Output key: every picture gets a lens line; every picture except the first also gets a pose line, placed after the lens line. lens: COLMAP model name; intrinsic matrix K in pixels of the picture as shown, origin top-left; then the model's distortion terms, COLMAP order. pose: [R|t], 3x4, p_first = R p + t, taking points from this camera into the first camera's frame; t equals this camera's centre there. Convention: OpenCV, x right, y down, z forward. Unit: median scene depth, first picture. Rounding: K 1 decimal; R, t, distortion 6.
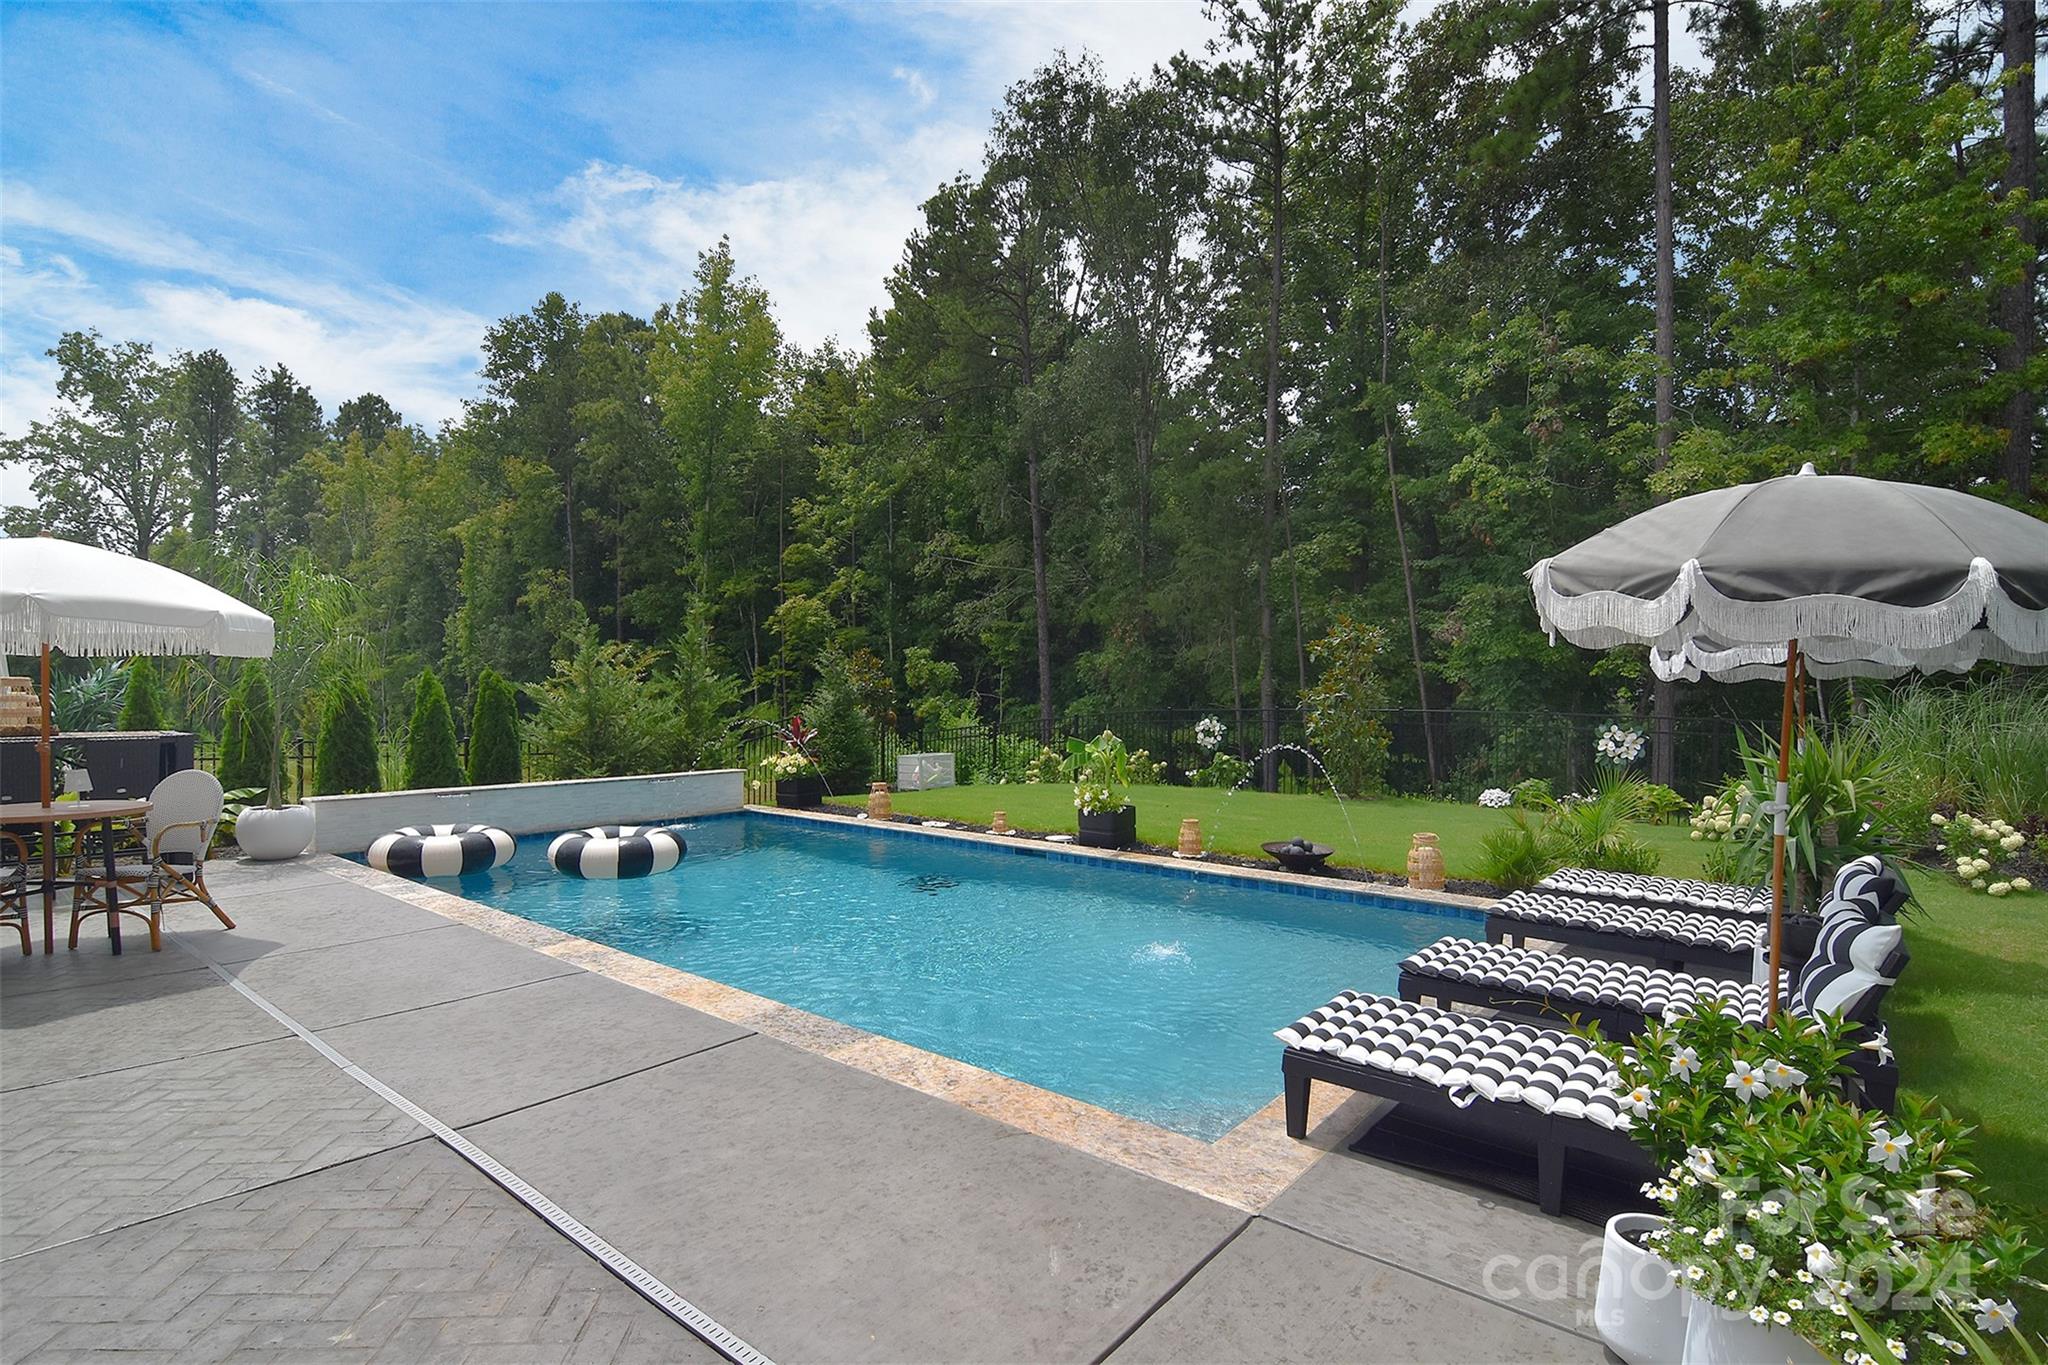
lens RADIAL K [[991.7, 0, 1021.2], [0, 991.7, 673.8], [0, 0, 1]] dist [-0.018741, -0.002110]
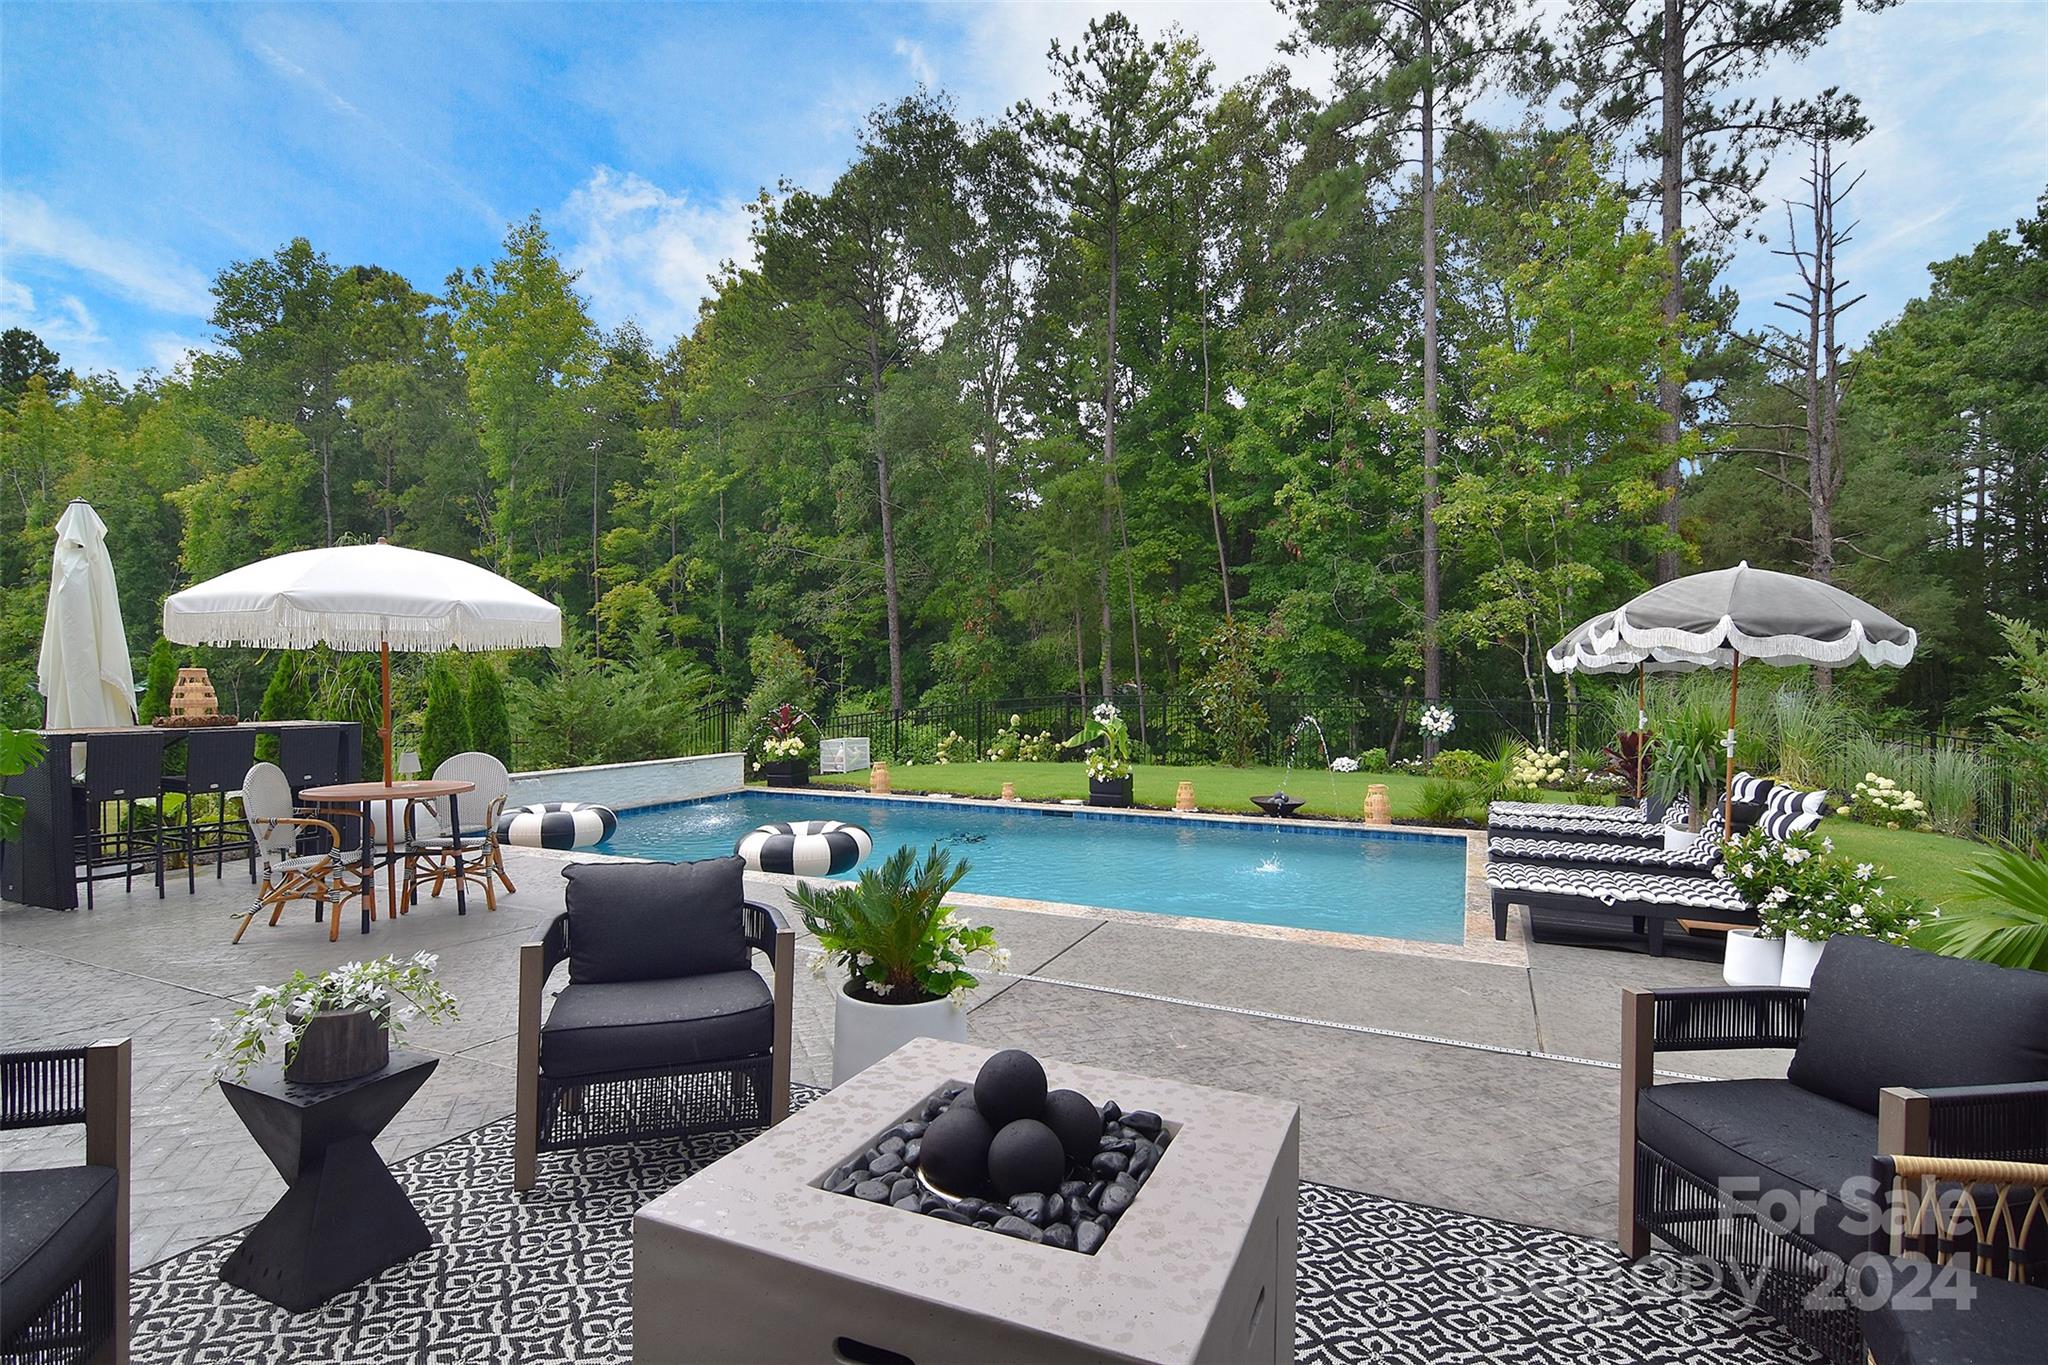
lens RADIAL K [[981.4, 0, 1028.8], [0, 981.4, 643.1], [0, 0, 1]] dist [0.001878, -0.017011]
pose [[0.967025, 0.007896, 0.254558, -0.103240], [-0.003021, 0.999805, -0.019537, -0.001303], [-0.254663, 0.018124, 0.966860, -0.048698]]
